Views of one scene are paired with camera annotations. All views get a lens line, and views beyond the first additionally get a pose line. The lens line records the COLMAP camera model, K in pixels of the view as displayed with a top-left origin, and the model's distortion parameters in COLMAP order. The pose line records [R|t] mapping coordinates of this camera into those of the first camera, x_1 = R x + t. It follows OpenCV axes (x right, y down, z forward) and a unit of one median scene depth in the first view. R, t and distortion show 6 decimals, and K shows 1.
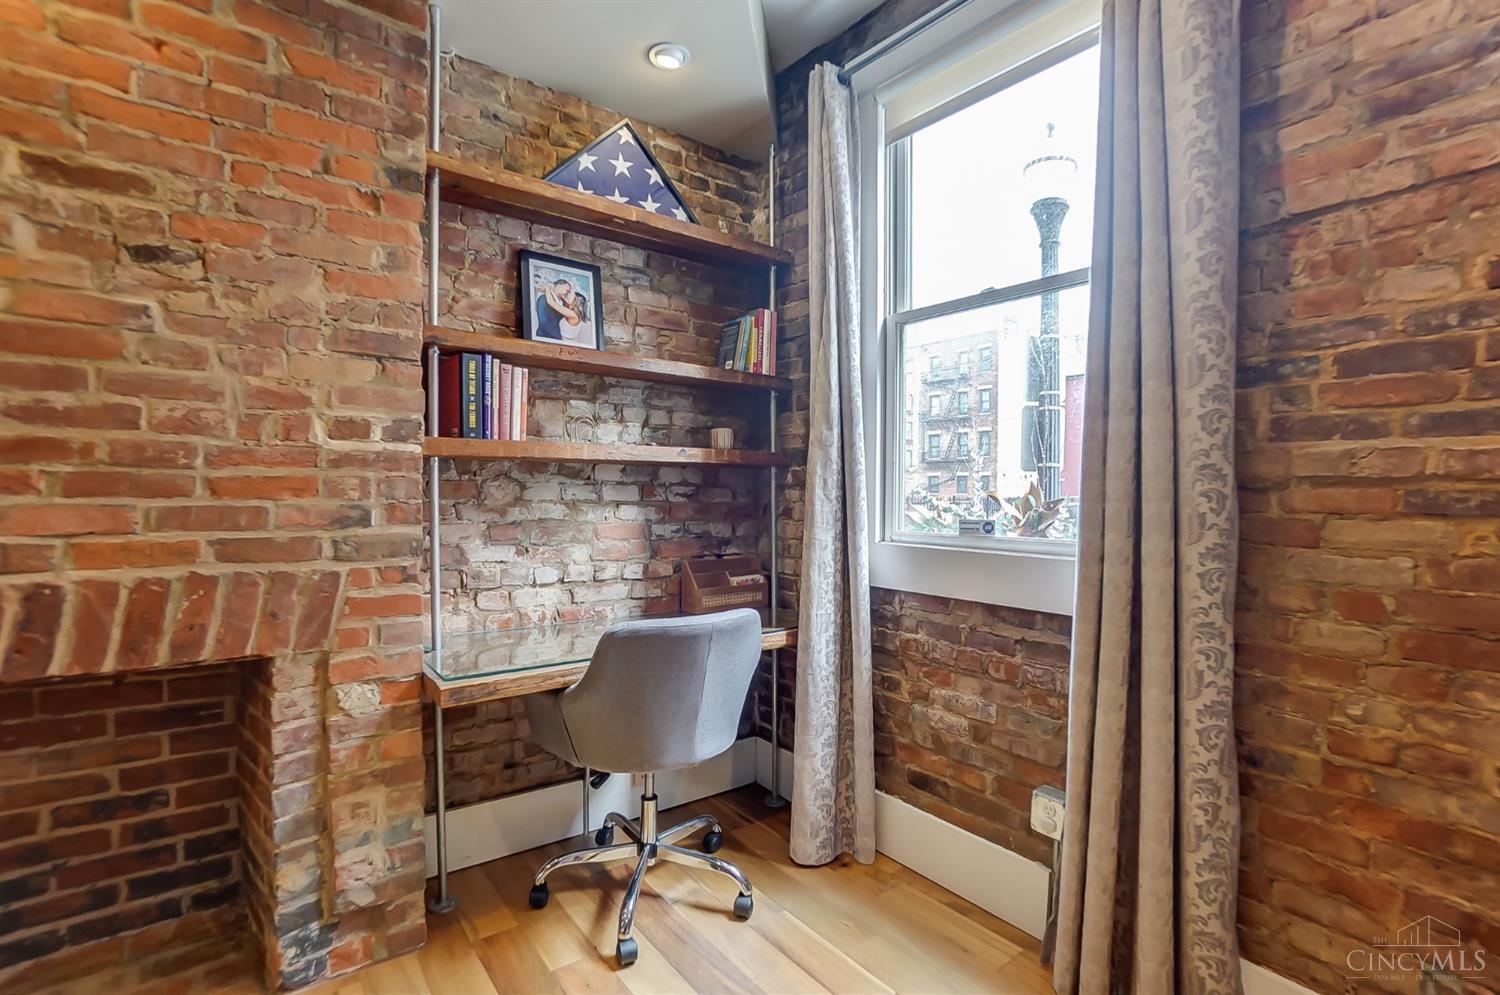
lens RADIAL K [[685.1, 0, 745.4], [0, 685.1, 499.3], [0, 0, 1]] dist [-0.065209, 0.024578]
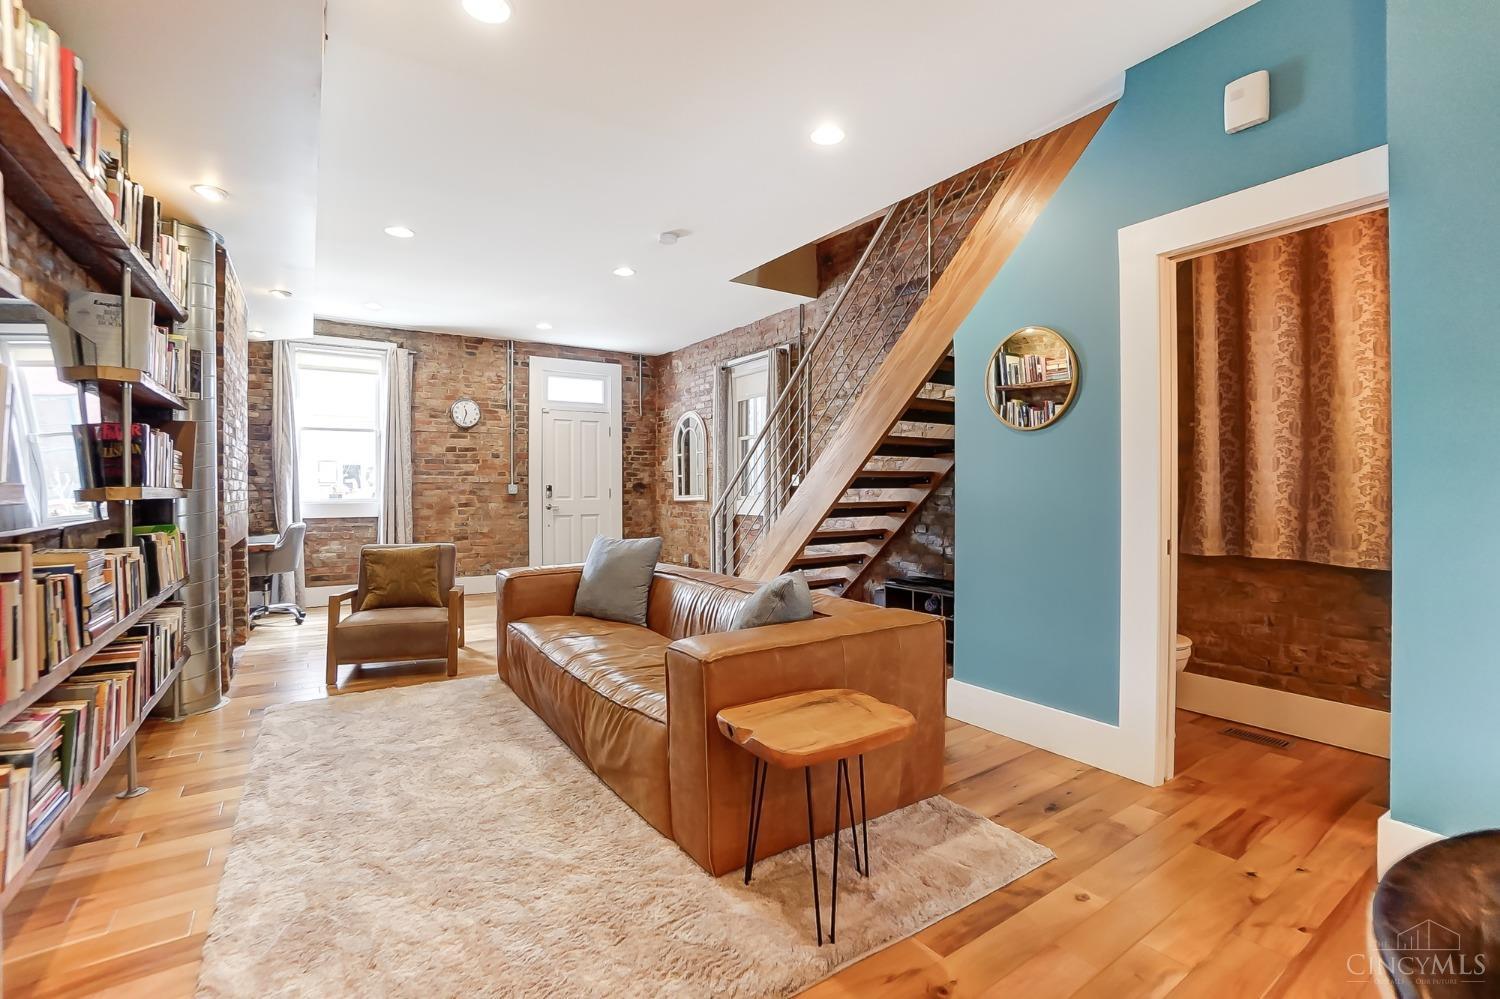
lens RADIAL K [[675.7, 0, 749.3], [0, 675.7, 487.1], [0, 0, 1]] dist [-0.064447, 0.022928]
pose [[0.054095, -0.010563, 0.998480, -3.606525], [0.016216, 0.999821, 0.009699, -0.004955], [-0.998404, 0.015667, 0.054256, -1.581006]]
